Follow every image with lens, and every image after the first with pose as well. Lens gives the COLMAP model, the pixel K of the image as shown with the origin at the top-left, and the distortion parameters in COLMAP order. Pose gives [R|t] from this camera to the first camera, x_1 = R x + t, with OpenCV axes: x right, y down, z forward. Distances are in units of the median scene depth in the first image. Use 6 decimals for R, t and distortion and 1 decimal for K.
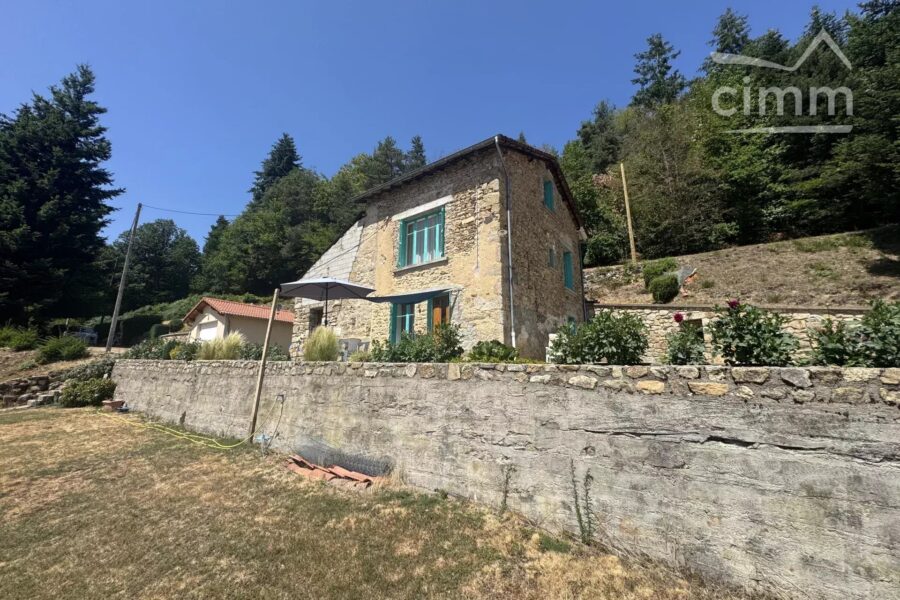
lens RADIAL K [[361.9, 0, 450.4], [0, 361.9, 295.7], [0, 0, 1]] dist [-0.007430, -0.000037]
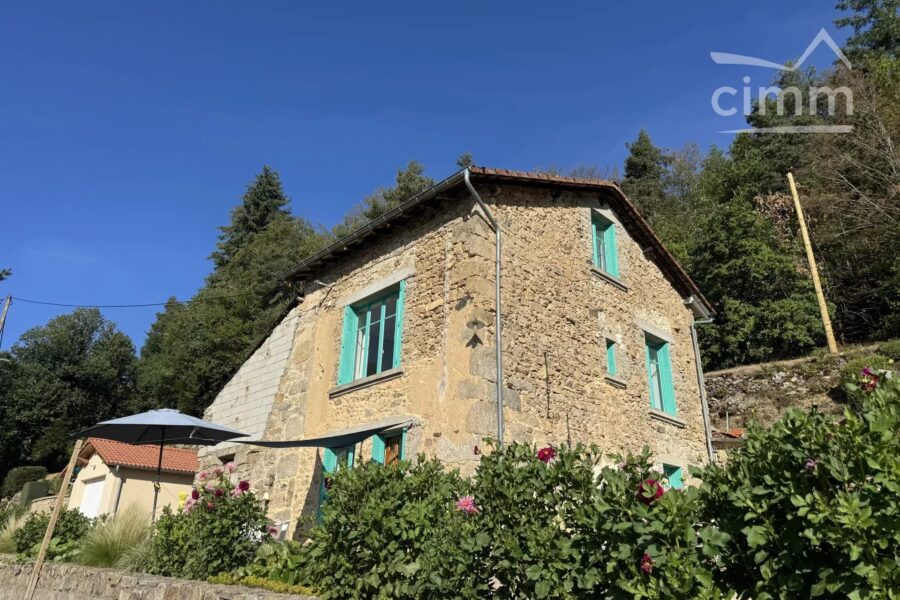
lens RADIAL K [[627.7, 0, 450.0], [0, 627.7, 300.0], [0, 0, 1]] dist [0.124536, -0.173949]
pose [[0.984472, -0.056210, -0.166298, 0.231886], [0.025941, 0.983531, -0.178868, -0.026936], [0.173614, 0.171777, 0.969717, -0.005691]]
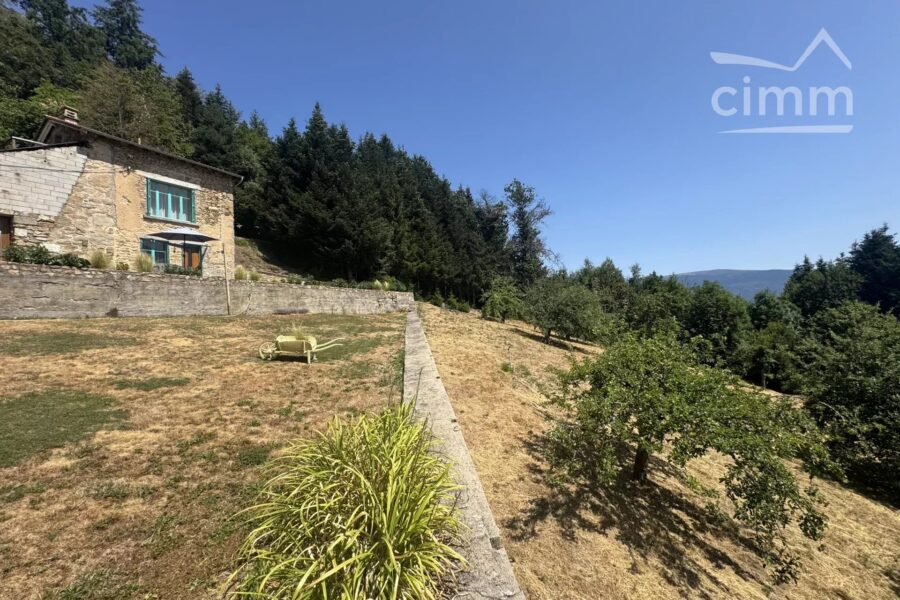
lens RADIAL K [[361.0, 0, 450.2], [0, 361.0, 297.2], [0, 0, 1]] dist [-0.001524, 0.000108]
pose [[-0.113304, 0.039436, 0.992777, -1.713171], [-0.175106, 0.982779, -0.059023, 0.116634], [-0.978008, -0.180529, -0.104448, -0.037079]]
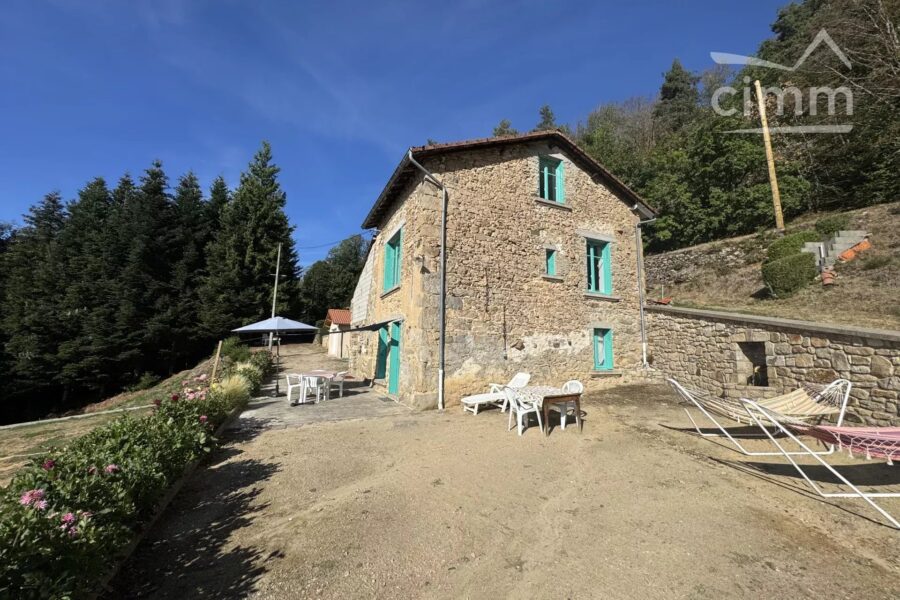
lens RADIAL K [[361.0, 0, 450.2], [0, 361.0, 297.2], [0, 0, 1]] dist [-0.001524, 0.000108]
pose [[0.874240, -0.065370, -0.481073, 0.537058], [0.097644, 0.994321, 0.042332, -0.094005], [0.475574, -0.083982, 0.875658, 0.206826]]
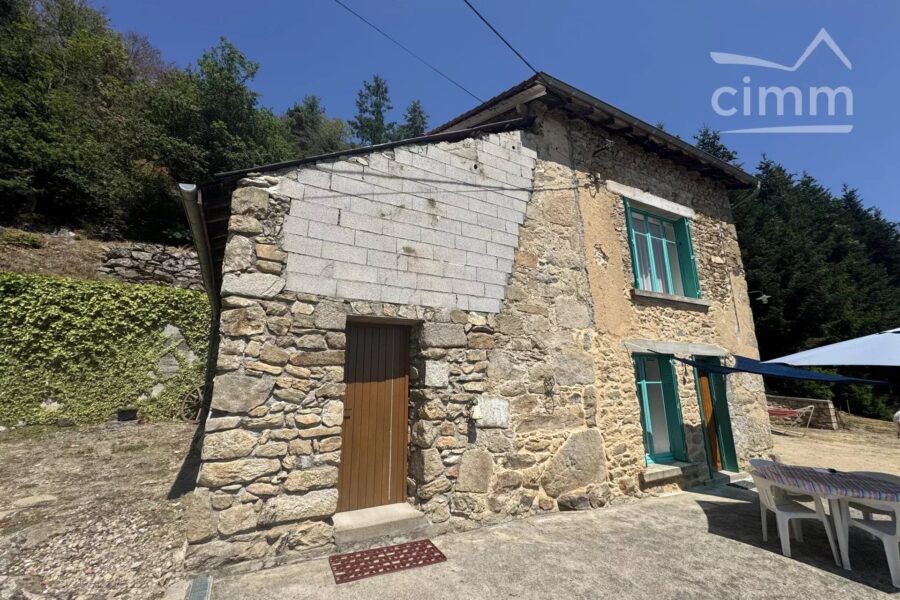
lens RADIAL K [[361.0, 0, 450.2], [0, 361.0, 297.2], [0, 0, 1]] dist [-0.001524, 0.000108]
pose [[0.436203, 0.193900, 0.878709, -0.750945], [-0.193500, 0.973876, -0.118844, 0.051048], [-0.878797, -0.118191, 0.462327, 1.050447]]
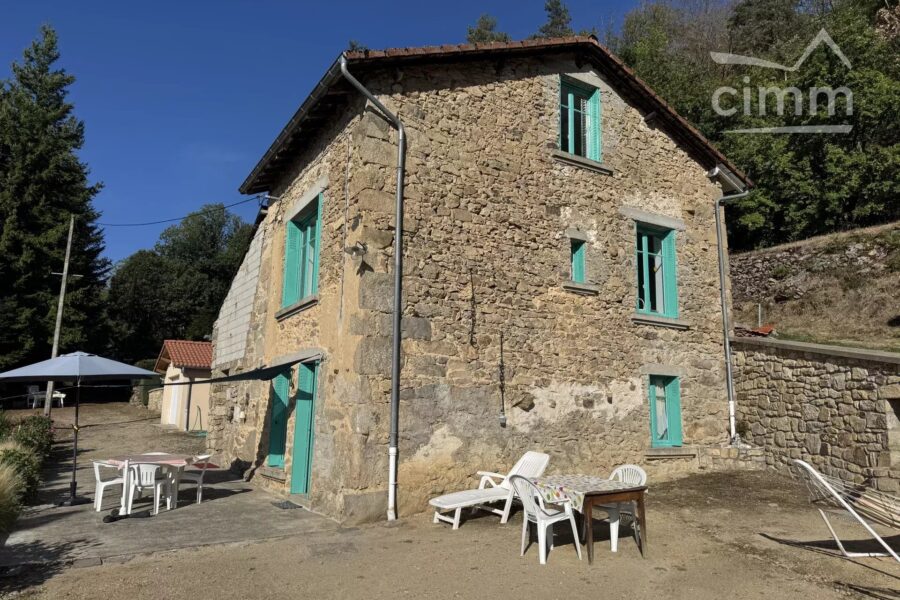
lens RADIAL K [[627.7, 0, 450.0], [0, 627.7, 300.0], [0, 0, 1]] dist [0.124536, -0.173949]
pose [[0.921374, -0.067302, -0.382806, 0.504449], [0.080589, 0.996571, 0.018758, -0.094030], [0.380231, -0.048133, 0.923638, 0.194414]]
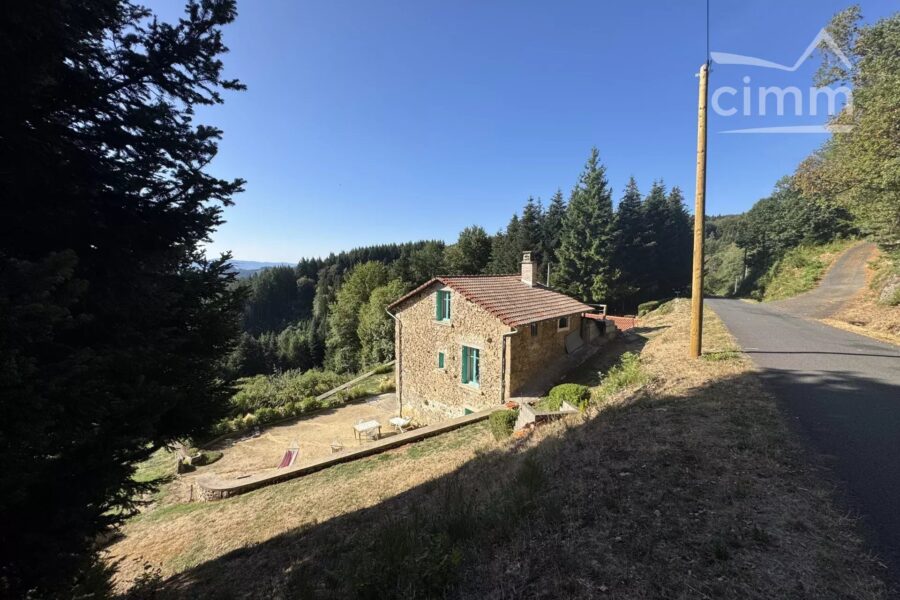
lens RADIAL K [[361.0, 0, 450.2], [0, 361.0, 297.2], [0, 0, 1]] dist [-0.001524, 0.000108]
pose [[-0.223957, 0.075124, -0.971699, 1.763780], [0.205328, 0.978284, 0.028309, -0.413959], [0.952724, -0.193177, -0.234518, 1.592346]]
